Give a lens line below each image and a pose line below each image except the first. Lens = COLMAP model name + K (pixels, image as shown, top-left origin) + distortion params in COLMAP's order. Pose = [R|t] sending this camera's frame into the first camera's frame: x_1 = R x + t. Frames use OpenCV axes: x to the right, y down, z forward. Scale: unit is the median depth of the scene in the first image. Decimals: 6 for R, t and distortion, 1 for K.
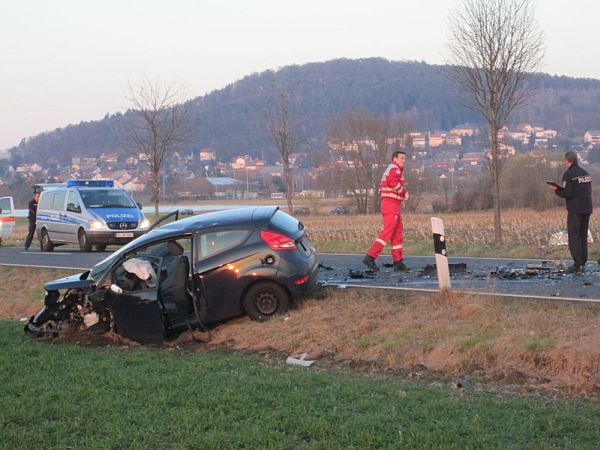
lens RADIAL K [[1671.0, 0, 300.0], [0, 1671.0, 225.0], [0, 0, 1]] dist [-0.080850, -0.162345]
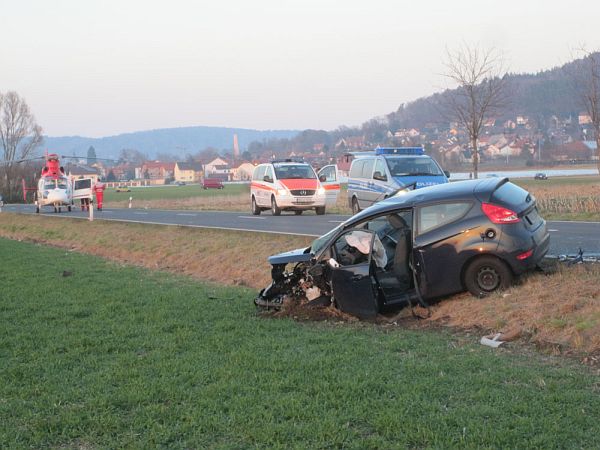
lens RADIAL K [[1671.0, 0, 300.0], [0, 1671.0, 225.0], [0, 0, 1]] dist [-0.080850, -0.162345]
pose [[0.974345, 0.001114, -0.225056, 0.051187], [0.003696, 0.999774, 0.020948, -0.002691], [0.225029, -0.021242, 0.974121, 0.021679]]
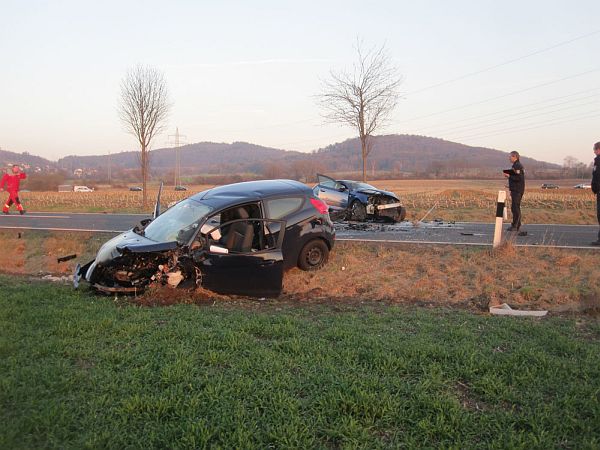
lens RADIAL K [[594.4, 0, 300.0], [0, 594.4, 225.0], [0, 0, 1]] dist [-0.063651, 0.016724]
pose [[0.766240, -0.013489, 0.642412, -0.178423], [-0.013722, 0.999208, 0.037348, 0.003721], [-0.642407, -0.037433, 0.765448, 0.372841]]
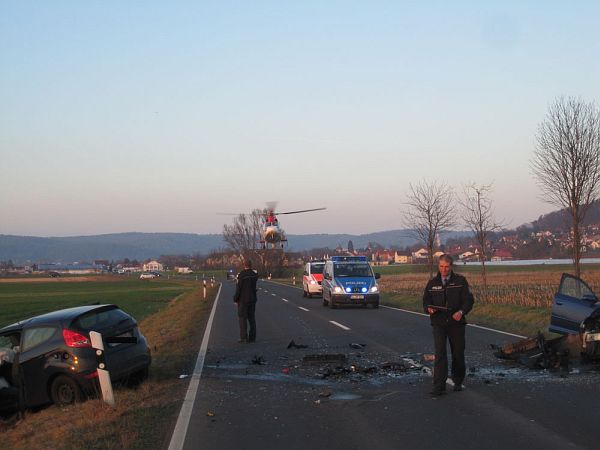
lens RADIAL K [[1015.4, 0, 300.0], [0, 1015.4, 225.0], [0, 0, 1]] dist [-0.176504, 0.068409]
pose [[0.918200, -0.008525, -0.396025, 0.220643], [-0.008284, 0.999136, -0.040716, -0.022775], [0.396030, 0.040666, 0.917336, 0.246982]]
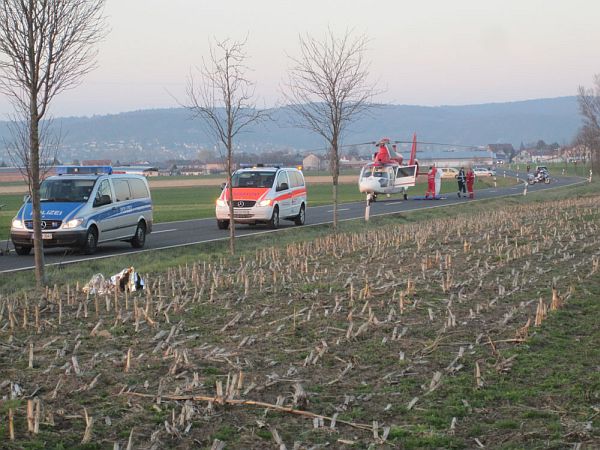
lens RADIAL K [[1678.4, 0, 300.0], [0, 1678.4, 225.0], [0, 0, 1]] dist [-0.062058, -0.634693]
pose [[0.737141, 0.033268, -0.674919, 0.656733], [-0.003390, 0.998957, 0.045537, -0.045177], [0.675730, -0.031279, 0.736485, 0.567096]]
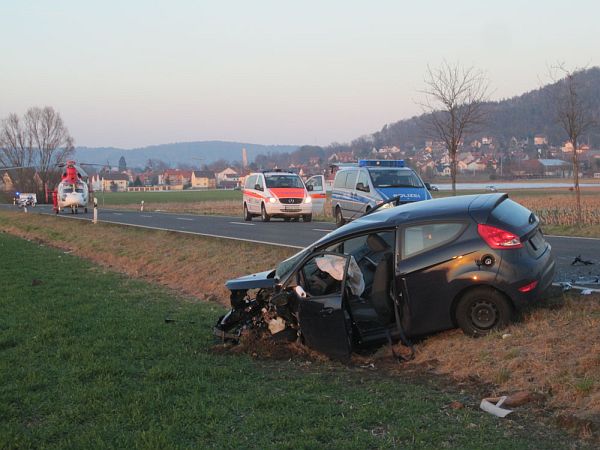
lens RADIAL K [[1405.6, 0, 300.0], [0, 1405.6, 225.0], [0, 0, 1]] dist [-0.074457, -0.407034]
pose [[0.974510, 0.018316, -0.223594, 0.025004], [-0.014078, 0.999690, 0.020535, -0.005073], [0.223901, -0.016864, 0.974466, 0.179557]]
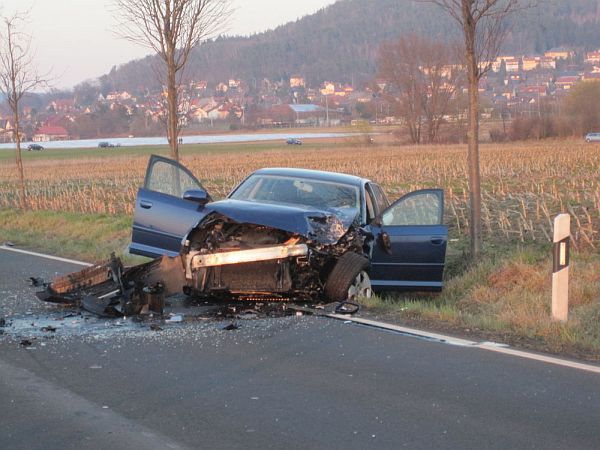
lens RADIAL K [[1673.4, 0, 300.0], [0, 1673.4, 225.0], [0, 0, 1]] dist [-0.071425, -0.468420]
pose [[0.998064, -0.004719, -0.062018, 0.217717], [0.007480, 0.998988, 0.044361, -0.021281], [0.061746, -0.044739, 0.997089, 0.264292]]
